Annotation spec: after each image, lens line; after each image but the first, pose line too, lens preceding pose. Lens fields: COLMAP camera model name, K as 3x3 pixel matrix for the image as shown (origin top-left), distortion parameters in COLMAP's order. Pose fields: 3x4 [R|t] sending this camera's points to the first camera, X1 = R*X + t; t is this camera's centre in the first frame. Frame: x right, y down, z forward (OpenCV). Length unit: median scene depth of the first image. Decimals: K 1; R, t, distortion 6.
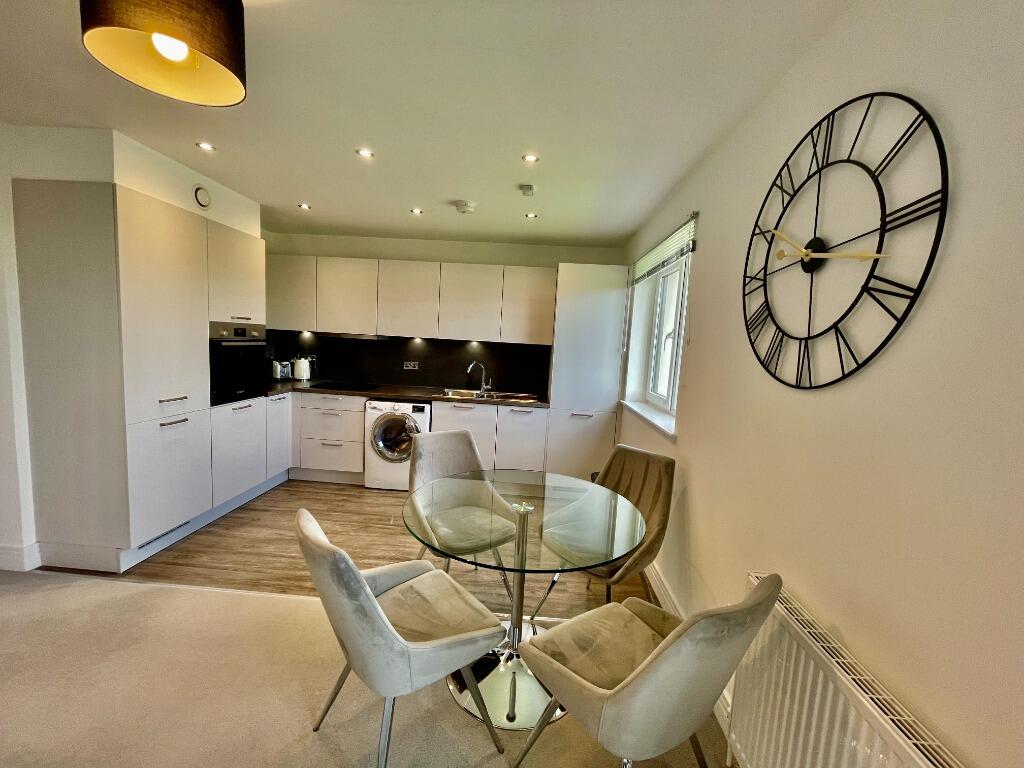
lens RADIAL K [[408.8, 0, 512.0], [0, 408.8, 384.0], [0, 0, 1]] dist [-0.004687, -0.000570]
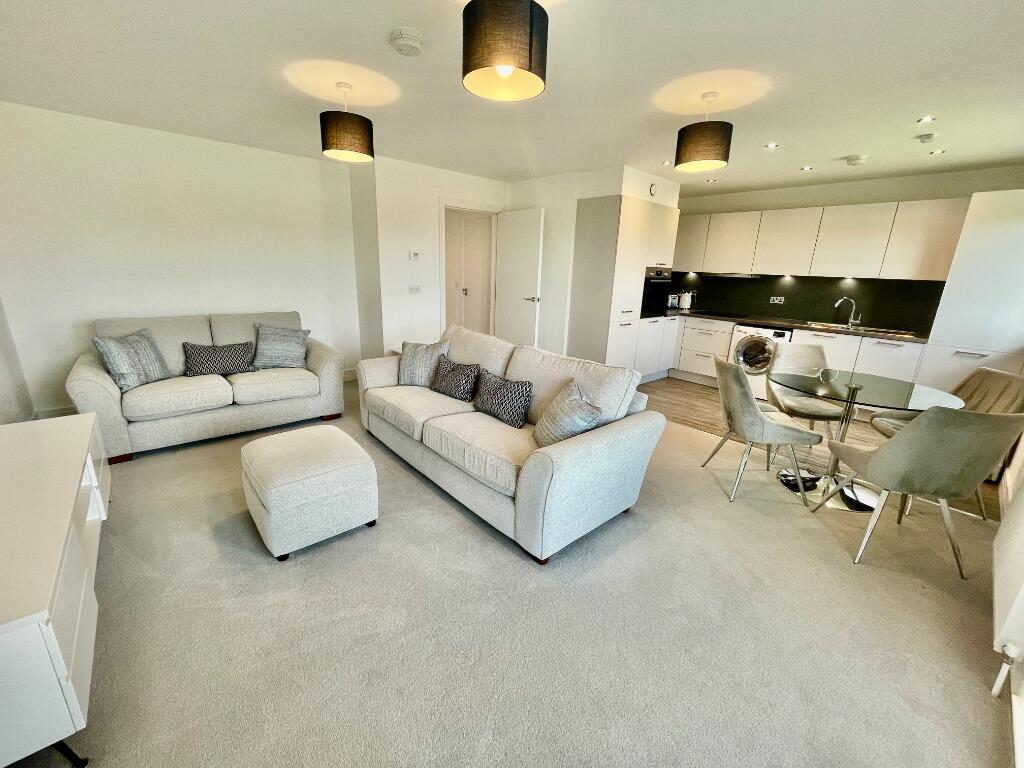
lens RADIAL K [[408.8, 0, 512.0], [0, 408.8, 384.0], [0, 0, 1]] dist [-0.004687, -0.000570]
pose [[0.700931, 0.164046, -0.694107, 0.085662], [-0.068679, 0.984191, 0.163251, 0.062932], [0.709915, -0.066757, 0.701116, -0.449236]]
